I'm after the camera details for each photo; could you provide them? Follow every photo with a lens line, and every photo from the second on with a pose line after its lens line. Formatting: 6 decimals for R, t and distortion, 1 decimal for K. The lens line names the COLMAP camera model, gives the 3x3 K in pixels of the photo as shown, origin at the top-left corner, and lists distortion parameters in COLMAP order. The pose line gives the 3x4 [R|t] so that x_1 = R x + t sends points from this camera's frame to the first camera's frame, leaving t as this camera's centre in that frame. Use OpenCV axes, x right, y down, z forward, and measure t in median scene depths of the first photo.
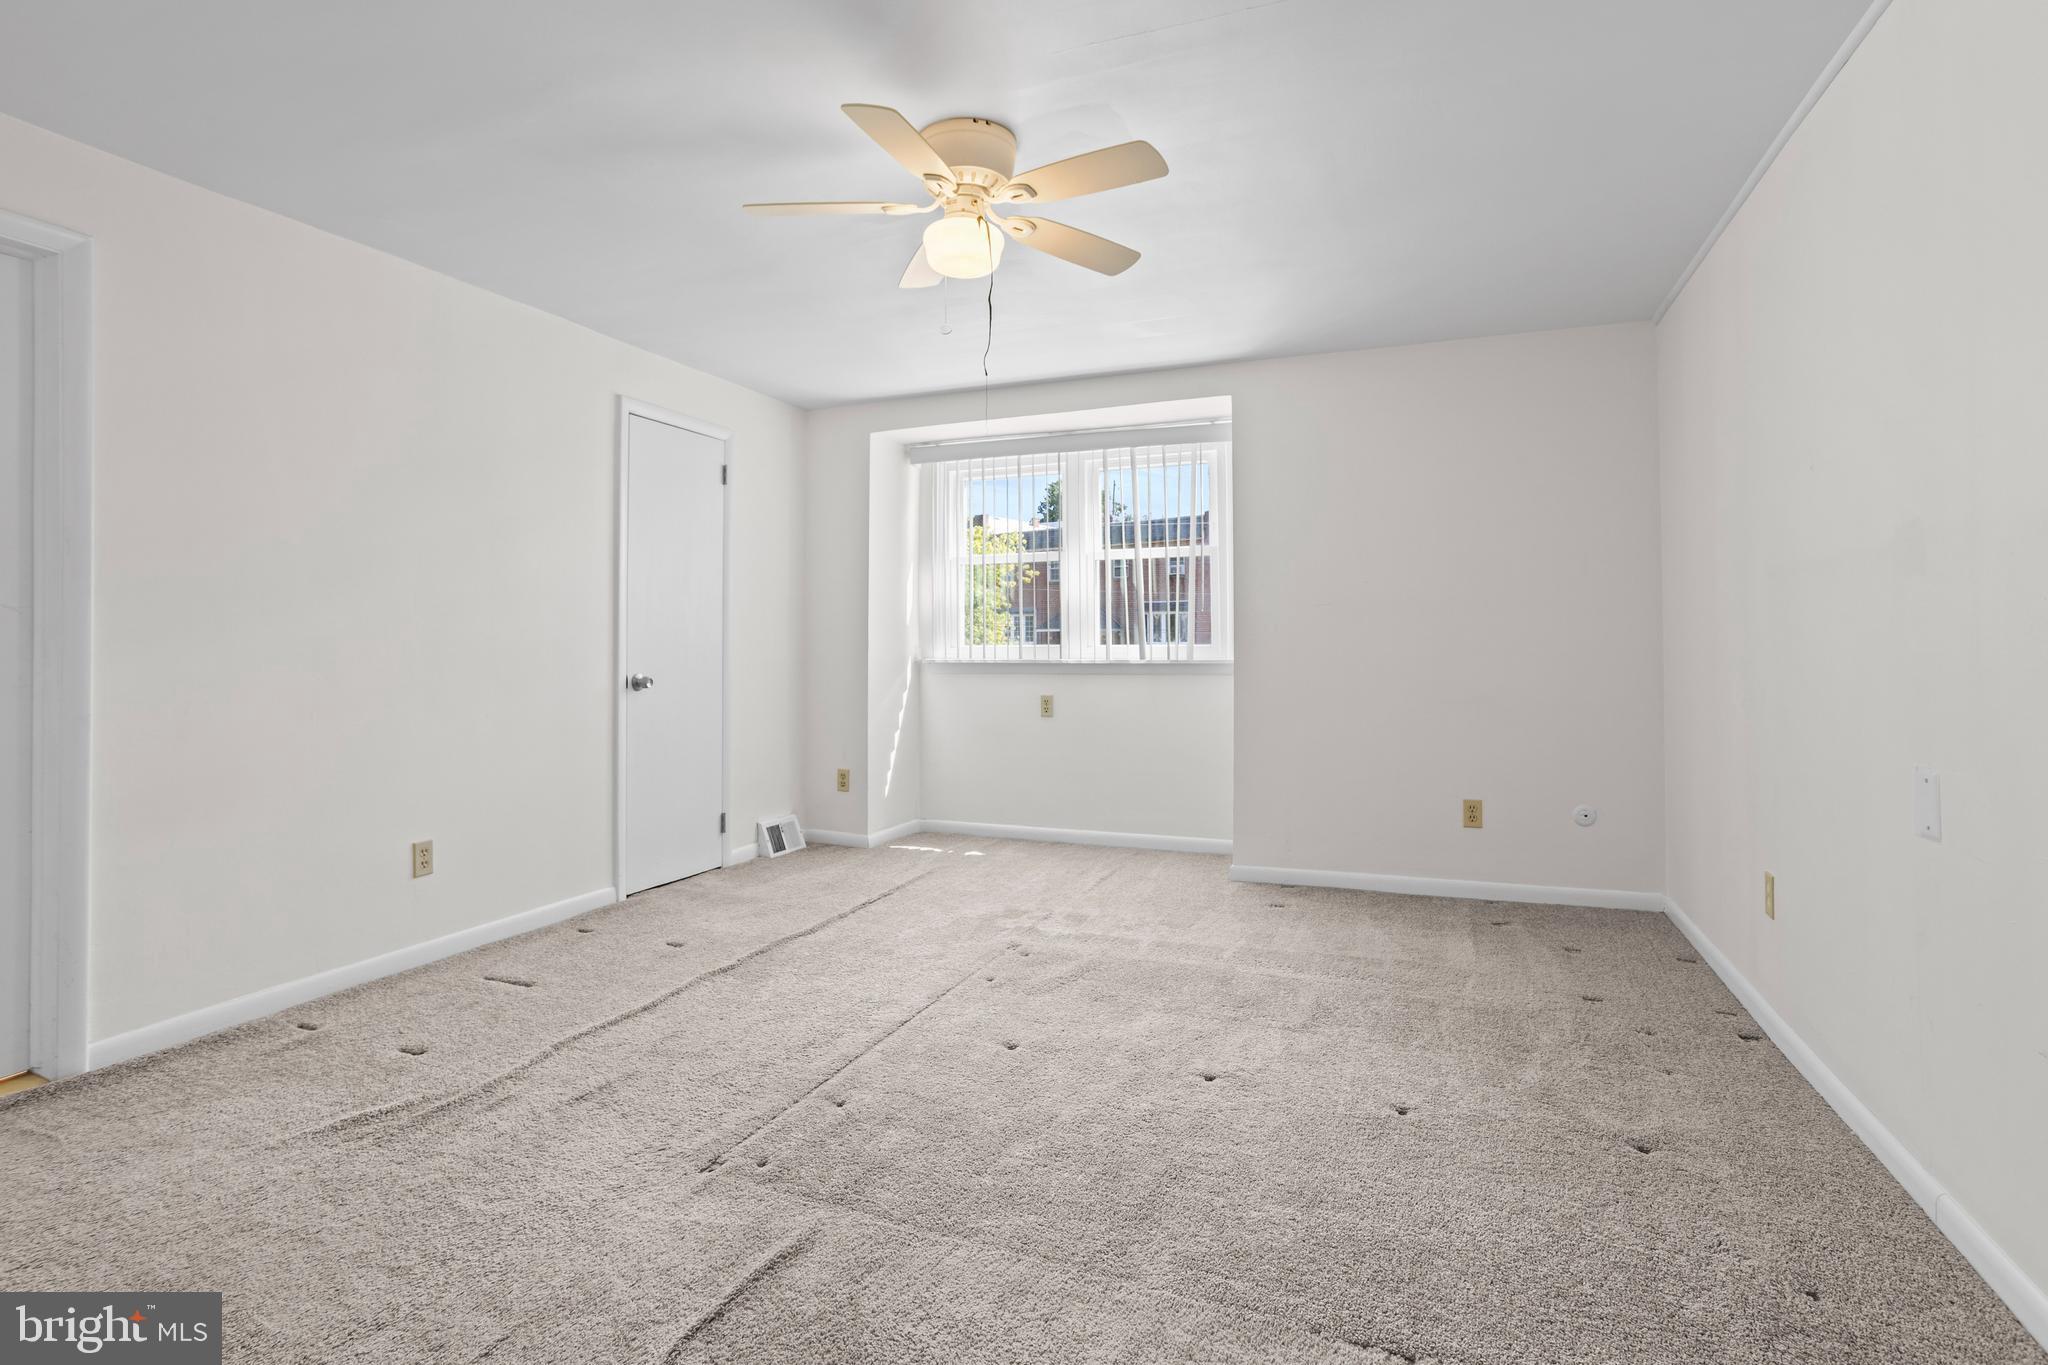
lens RADIAL K [[997.5, 0, 1021.1], [0, 997.5, 613.2], [0, 0, 1]] dist [-0.054311, 0.038782]
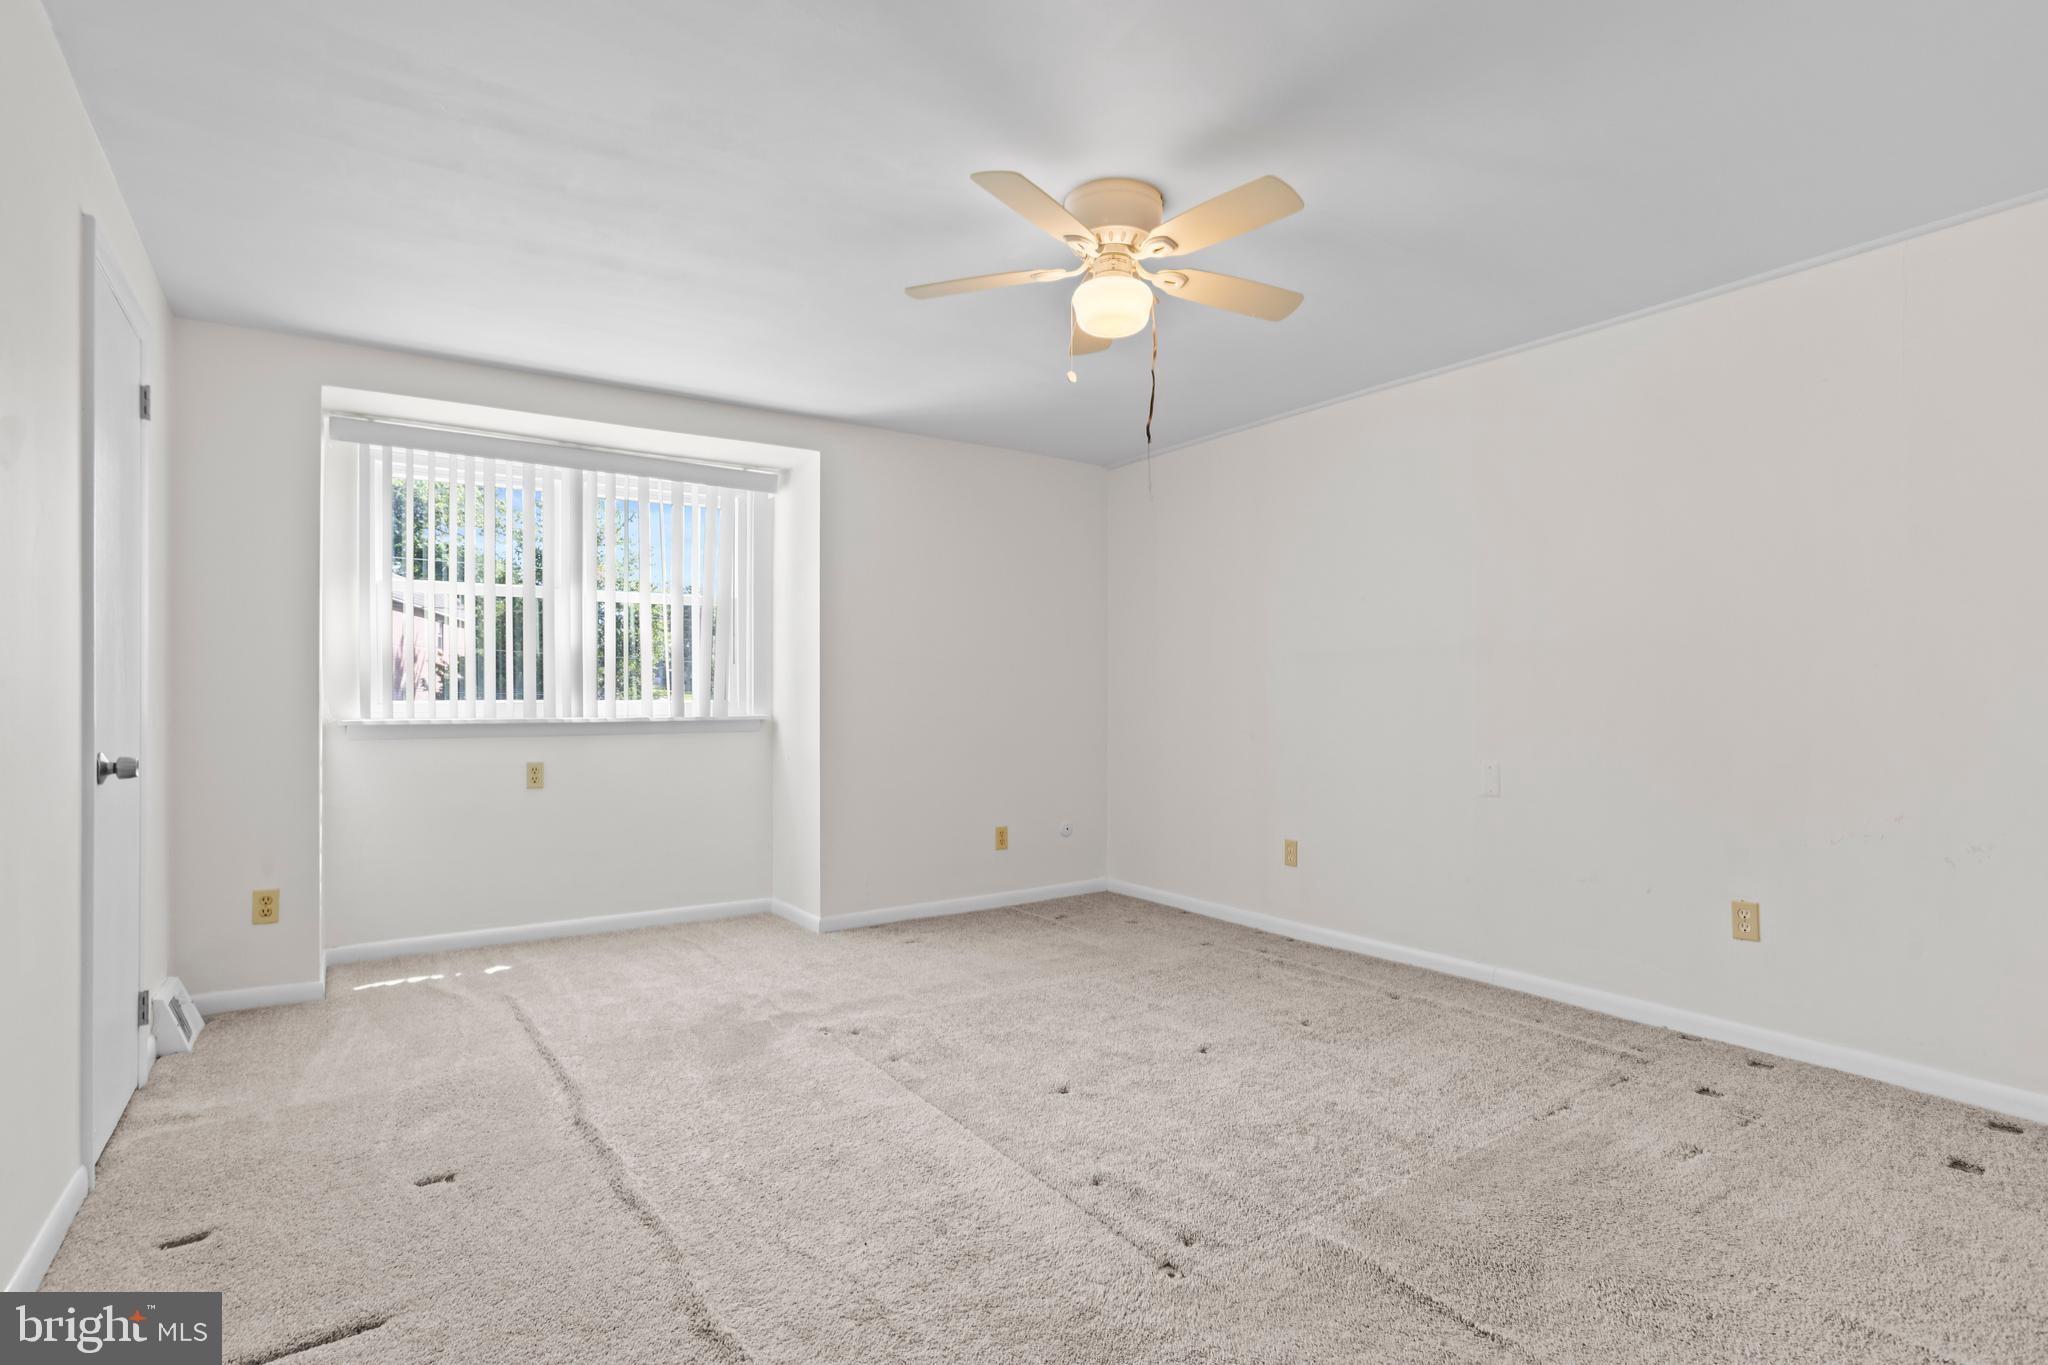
lens RADIAL K [[996.2, 0, 1024.0], [0, 996.2, 682.5], [0, 0, 1]] dist [-0.059091, 0.038736]
pose [[0.548604, 0.015997, 0.835929, -0.443980], [-0.026659, 0.999643, -0.001635, 0.008726], [-0.835657, -0.021388, 0.548835, 0.237554]]
